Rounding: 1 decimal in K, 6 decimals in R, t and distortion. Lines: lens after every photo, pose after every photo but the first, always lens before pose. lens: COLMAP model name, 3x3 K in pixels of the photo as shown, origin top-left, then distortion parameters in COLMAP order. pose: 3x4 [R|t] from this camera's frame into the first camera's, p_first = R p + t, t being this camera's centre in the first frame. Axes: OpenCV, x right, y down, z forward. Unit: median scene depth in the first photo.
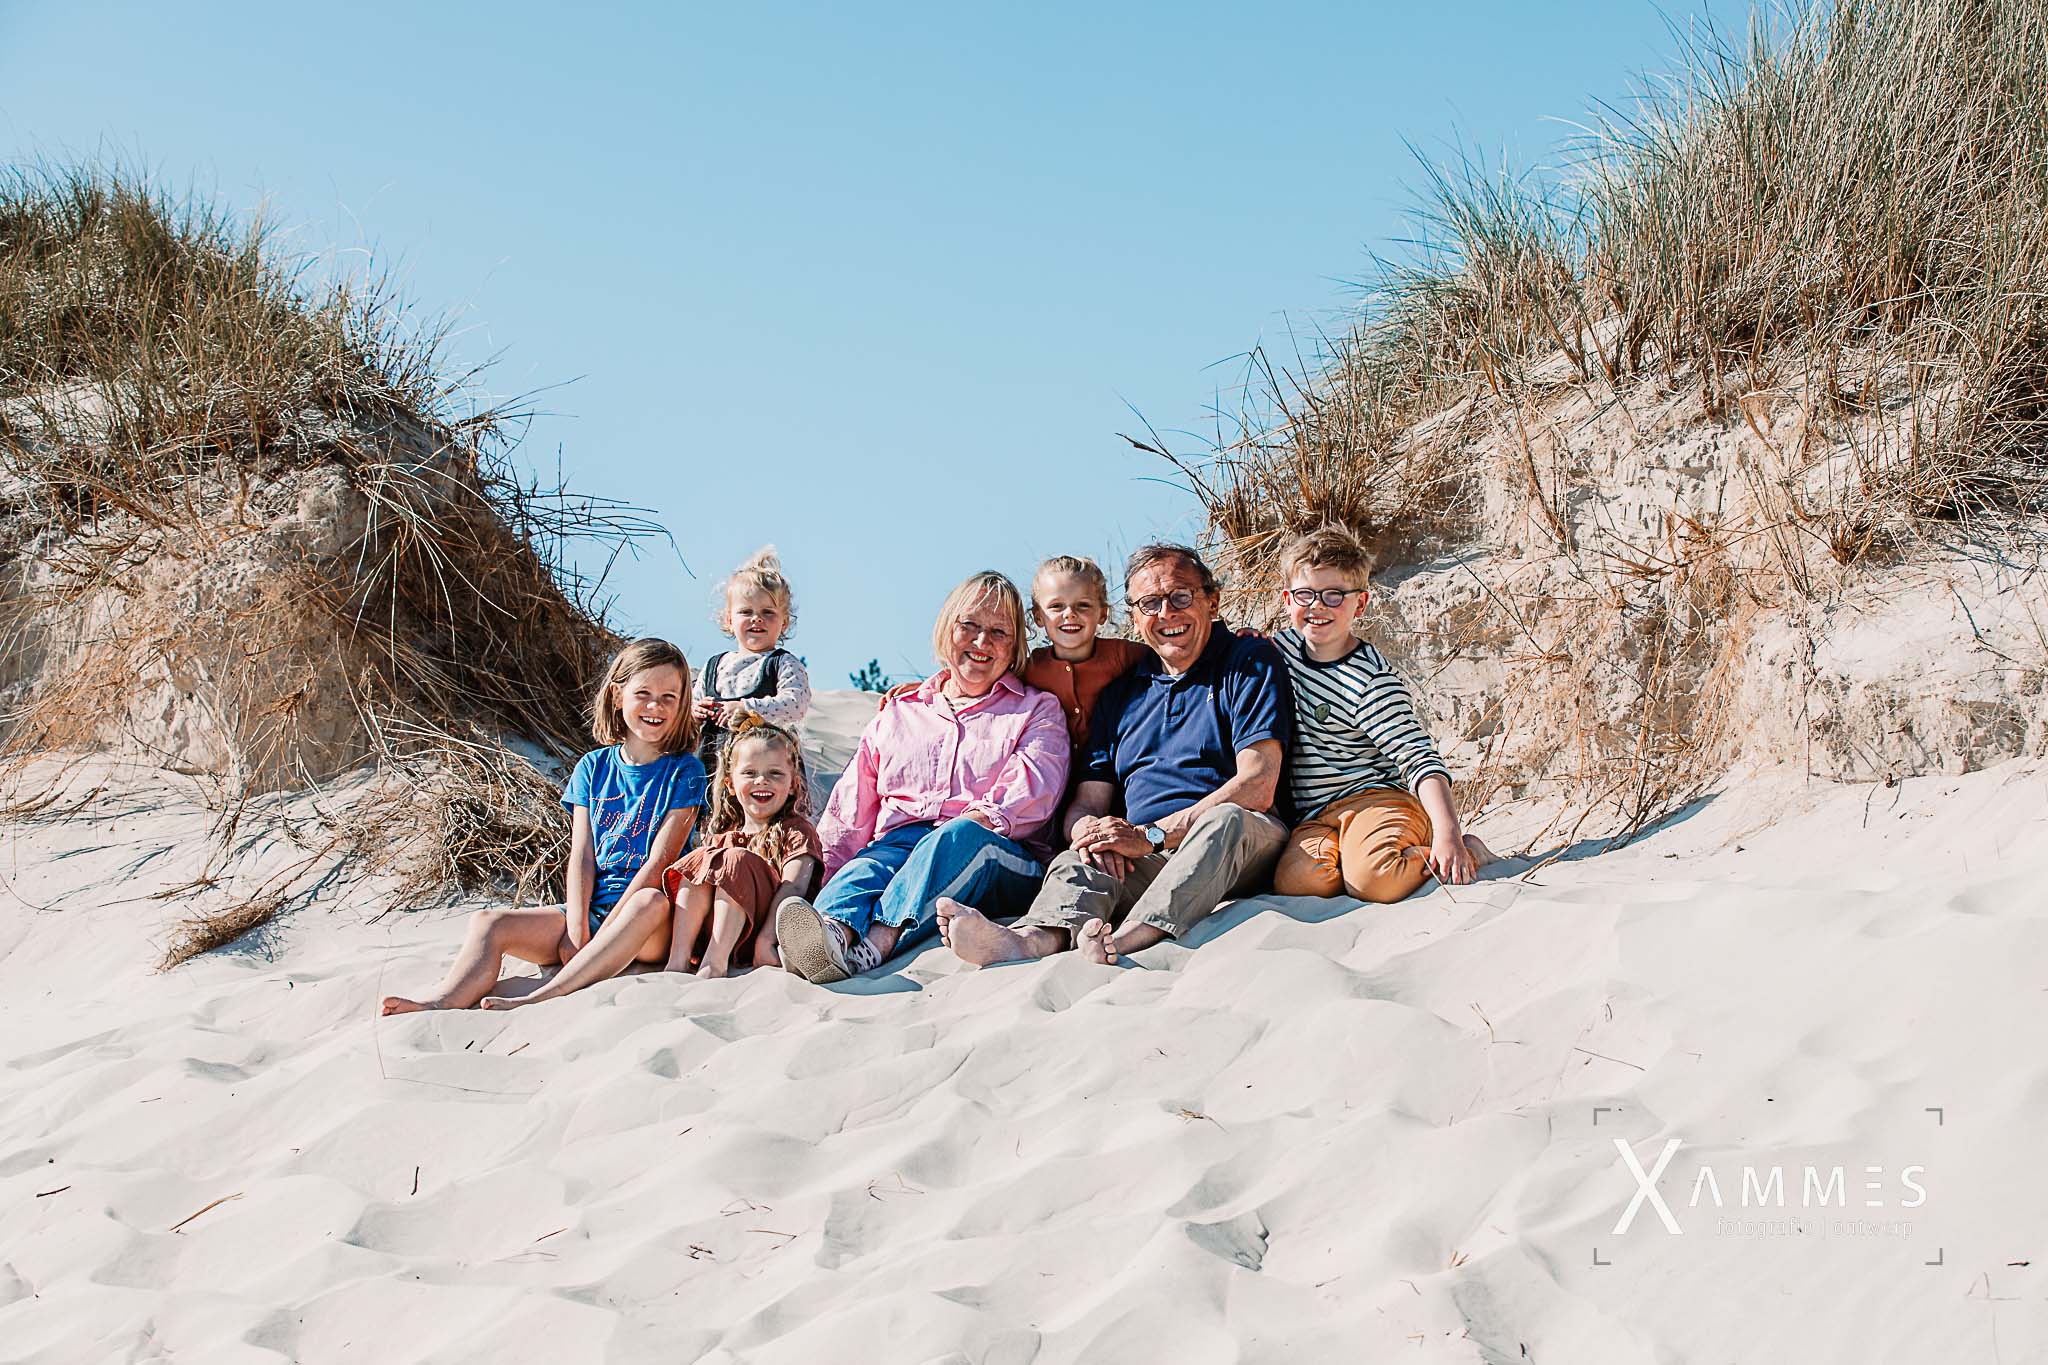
lens RADIAL K [[4238.8, 0, 1024.0], [0, 4238.8, 682.5], [0, 0, 1]] dist [-0.351425, -0.098222]
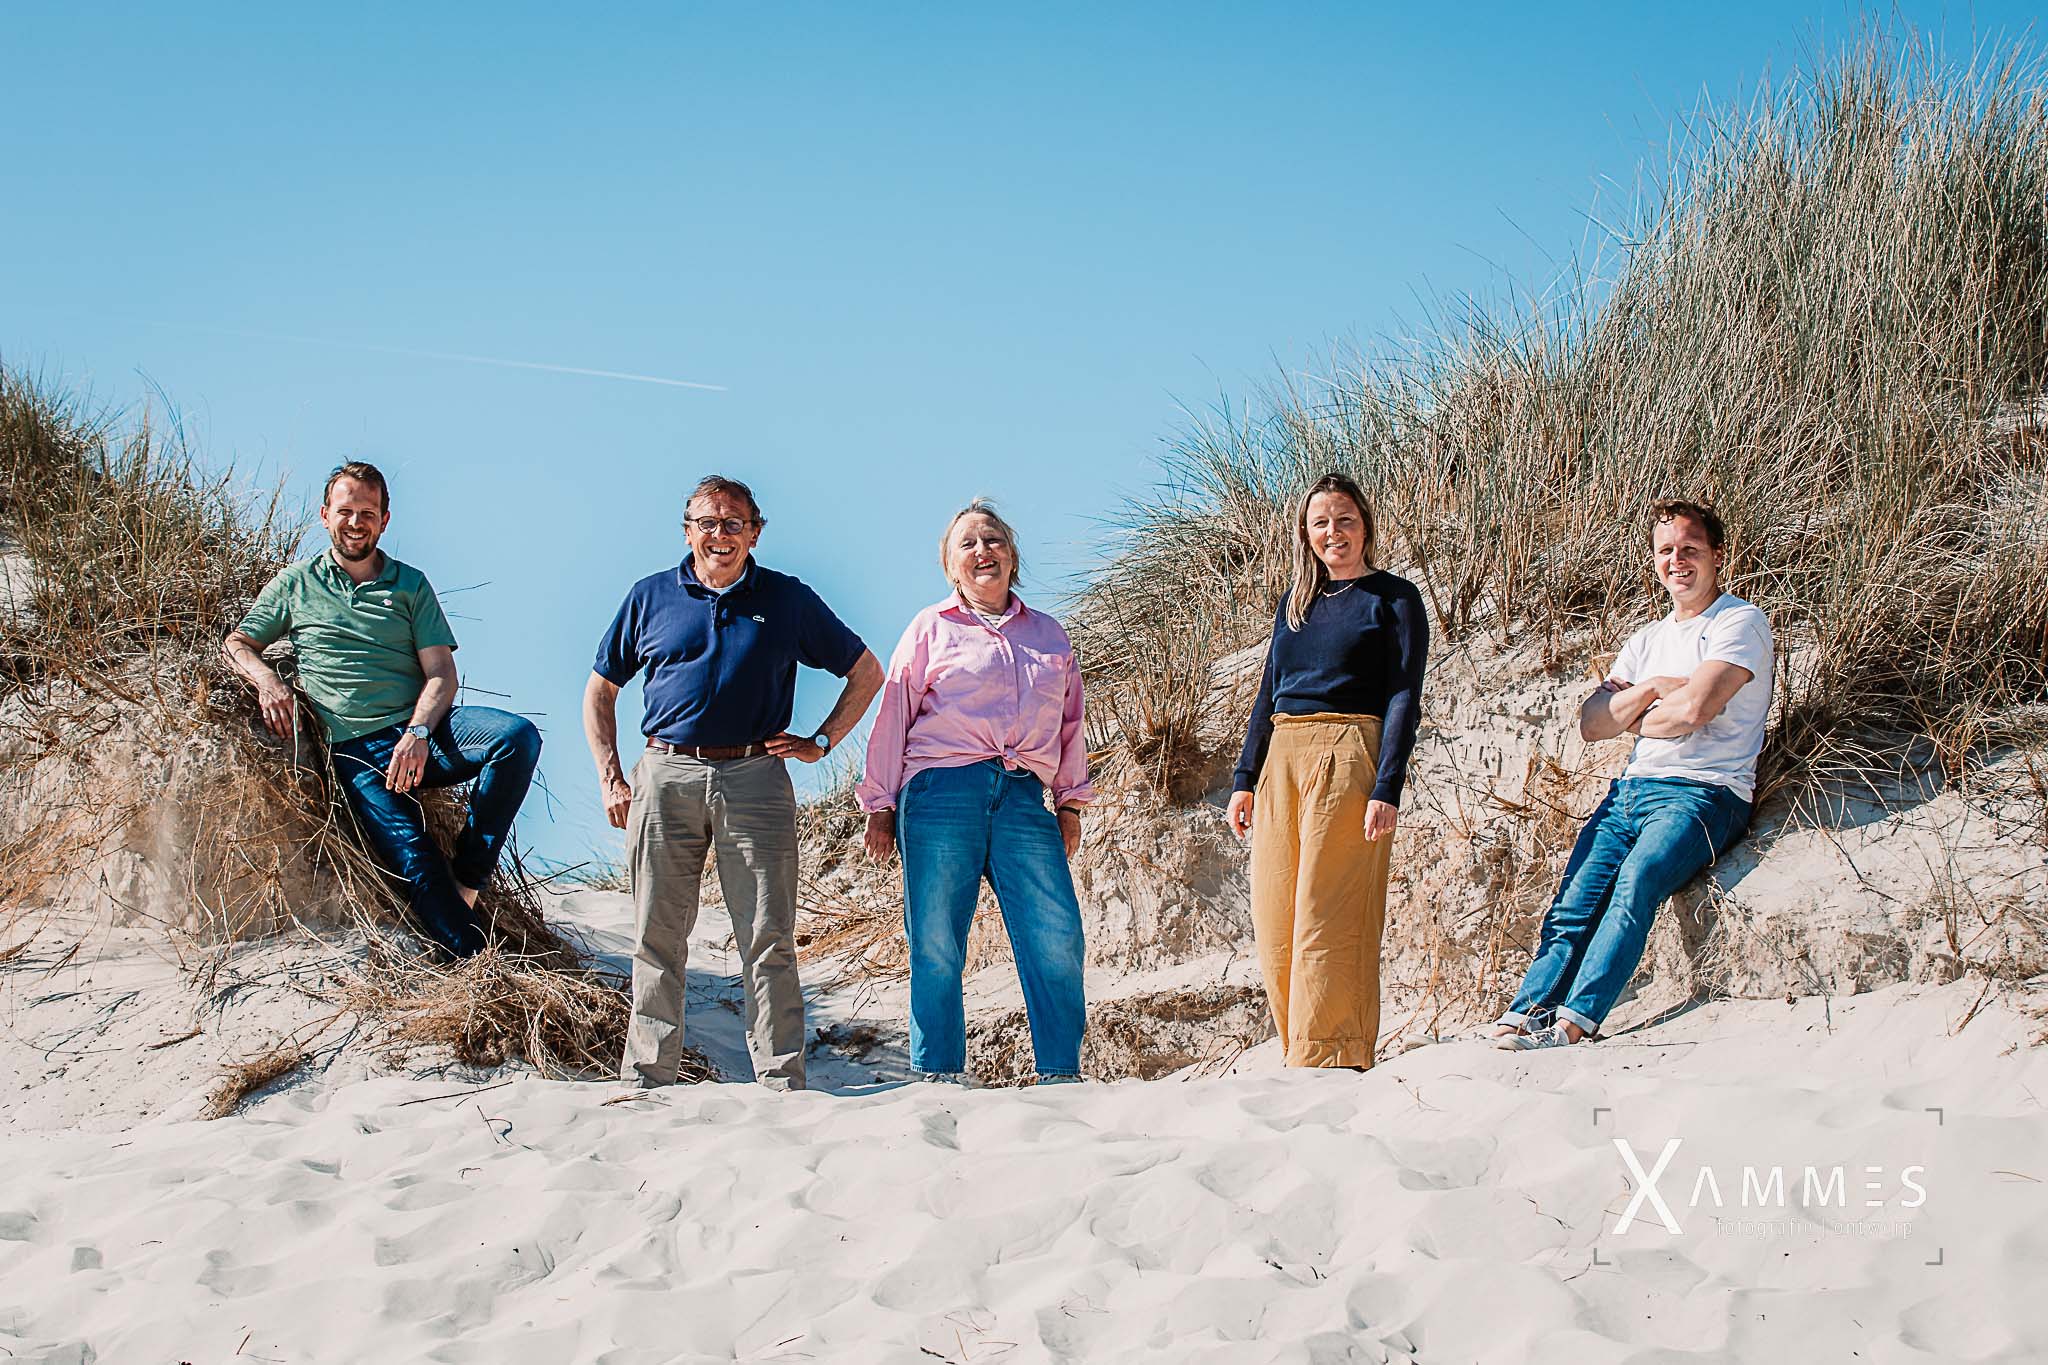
lens RADIAL K [[4238.8, 0, 1024.0], [0, 4238.8, 682.5], [0, 0, 1]] dist [-0.351425, -0.098222]
pose [[0.992037, 0.046666, 0.116983, -0.111473], [-0.041257, 0.997983, -0.048248, 0.000245], [-0.118999, 0.043037, 0.991961, -0.111034]]
